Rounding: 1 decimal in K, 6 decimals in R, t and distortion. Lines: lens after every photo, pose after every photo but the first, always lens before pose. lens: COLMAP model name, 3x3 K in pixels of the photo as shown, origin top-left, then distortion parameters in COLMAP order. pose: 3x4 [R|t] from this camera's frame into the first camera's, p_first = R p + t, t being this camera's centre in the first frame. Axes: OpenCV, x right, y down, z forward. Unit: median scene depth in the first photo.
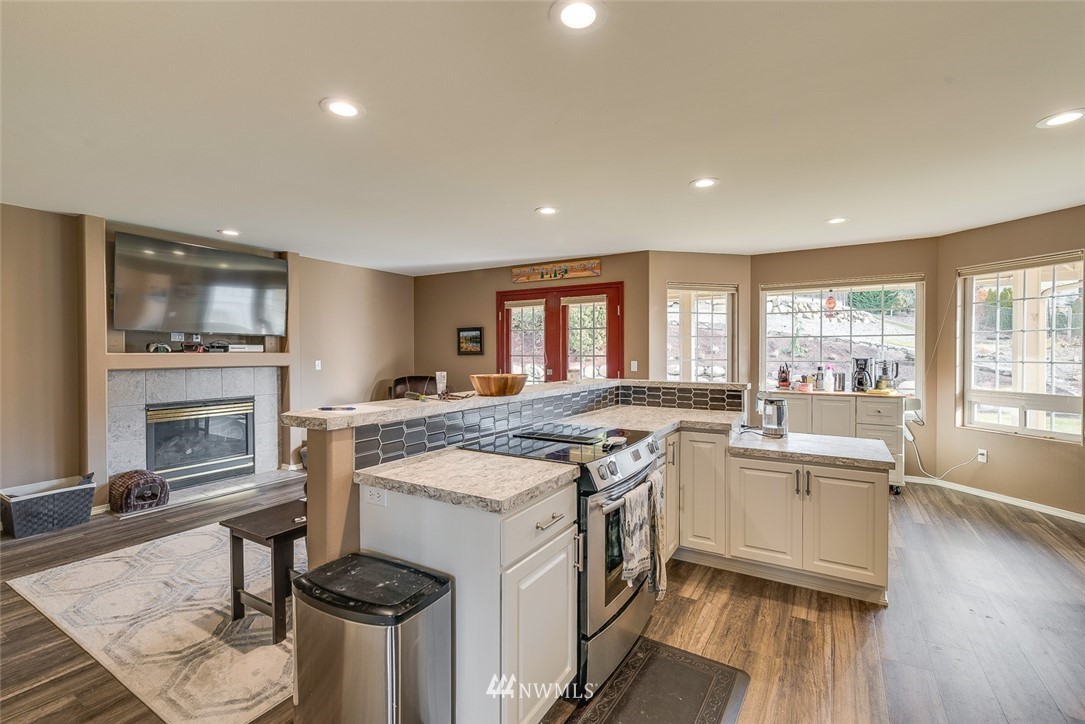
lens RADIAL K [[476.8, 0, 581.1], [0, 476.8, 358.6], [0, 0, 1]] dist [0.001815, -0.001233]
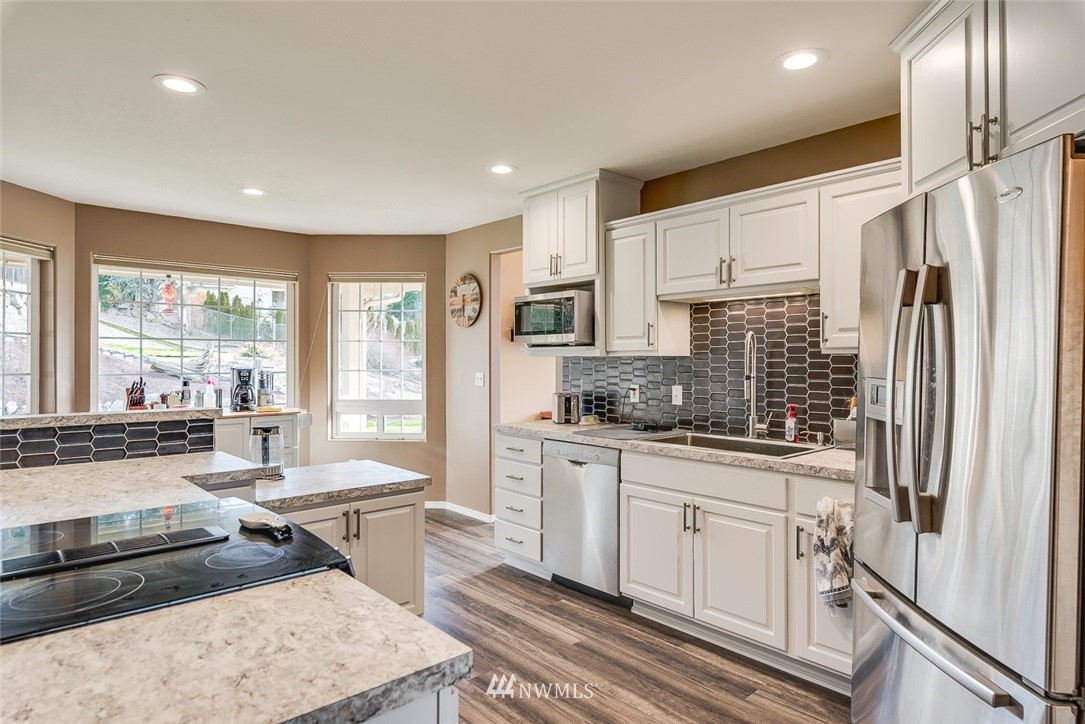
lens RADIAL K [[605.8, 0, 548.8], [0, 605.8, 363.0], [0, 0, 1]] dist [0.001350, 0.002919]
pose [[0.322264, -0.001690, 0.946648, -0.236309], [0.011896, 0.999927, -0.002264, -0.002152], [-0.946575, 0.011991, 0.322261, 0.221880]]
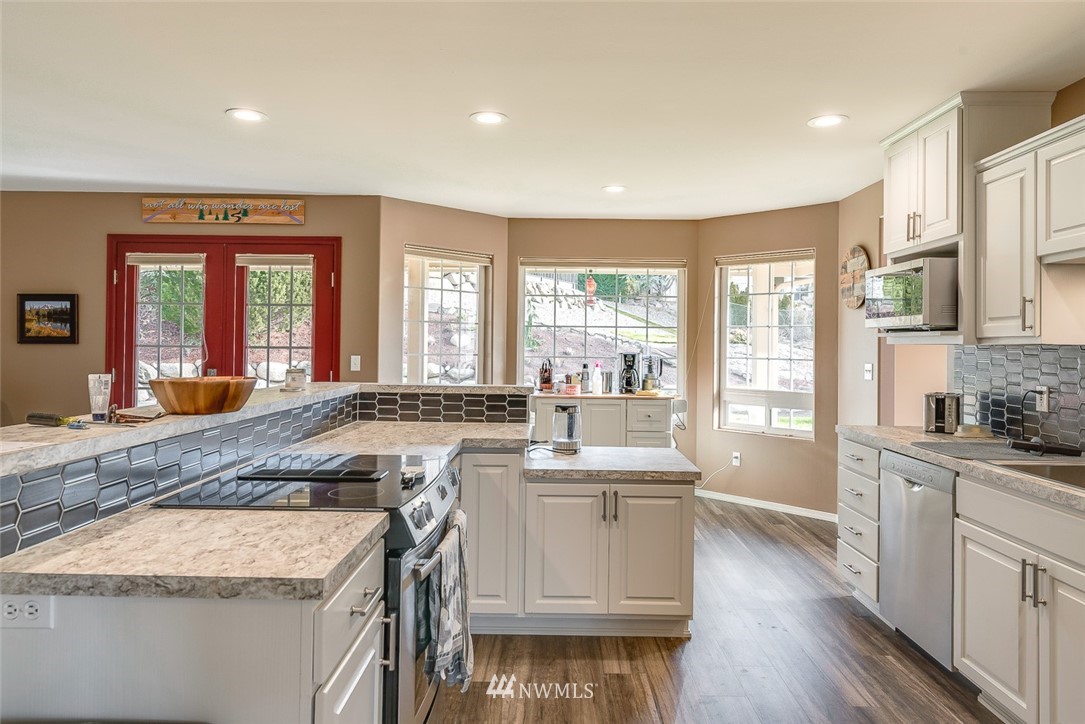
lens RADIAL K [[668.5, 0, 572.3], [0, 668.5, 341.3], [0, 0, 1]] dist [-0.000584, -0.000284]
pose [[0.868698, 0.015725, 0.495093, -0.101199], [-0.007345, 0.999795, -0.018867, 0.000239], [-0.495288, 0.012753, 0.868635, 0.022623]]
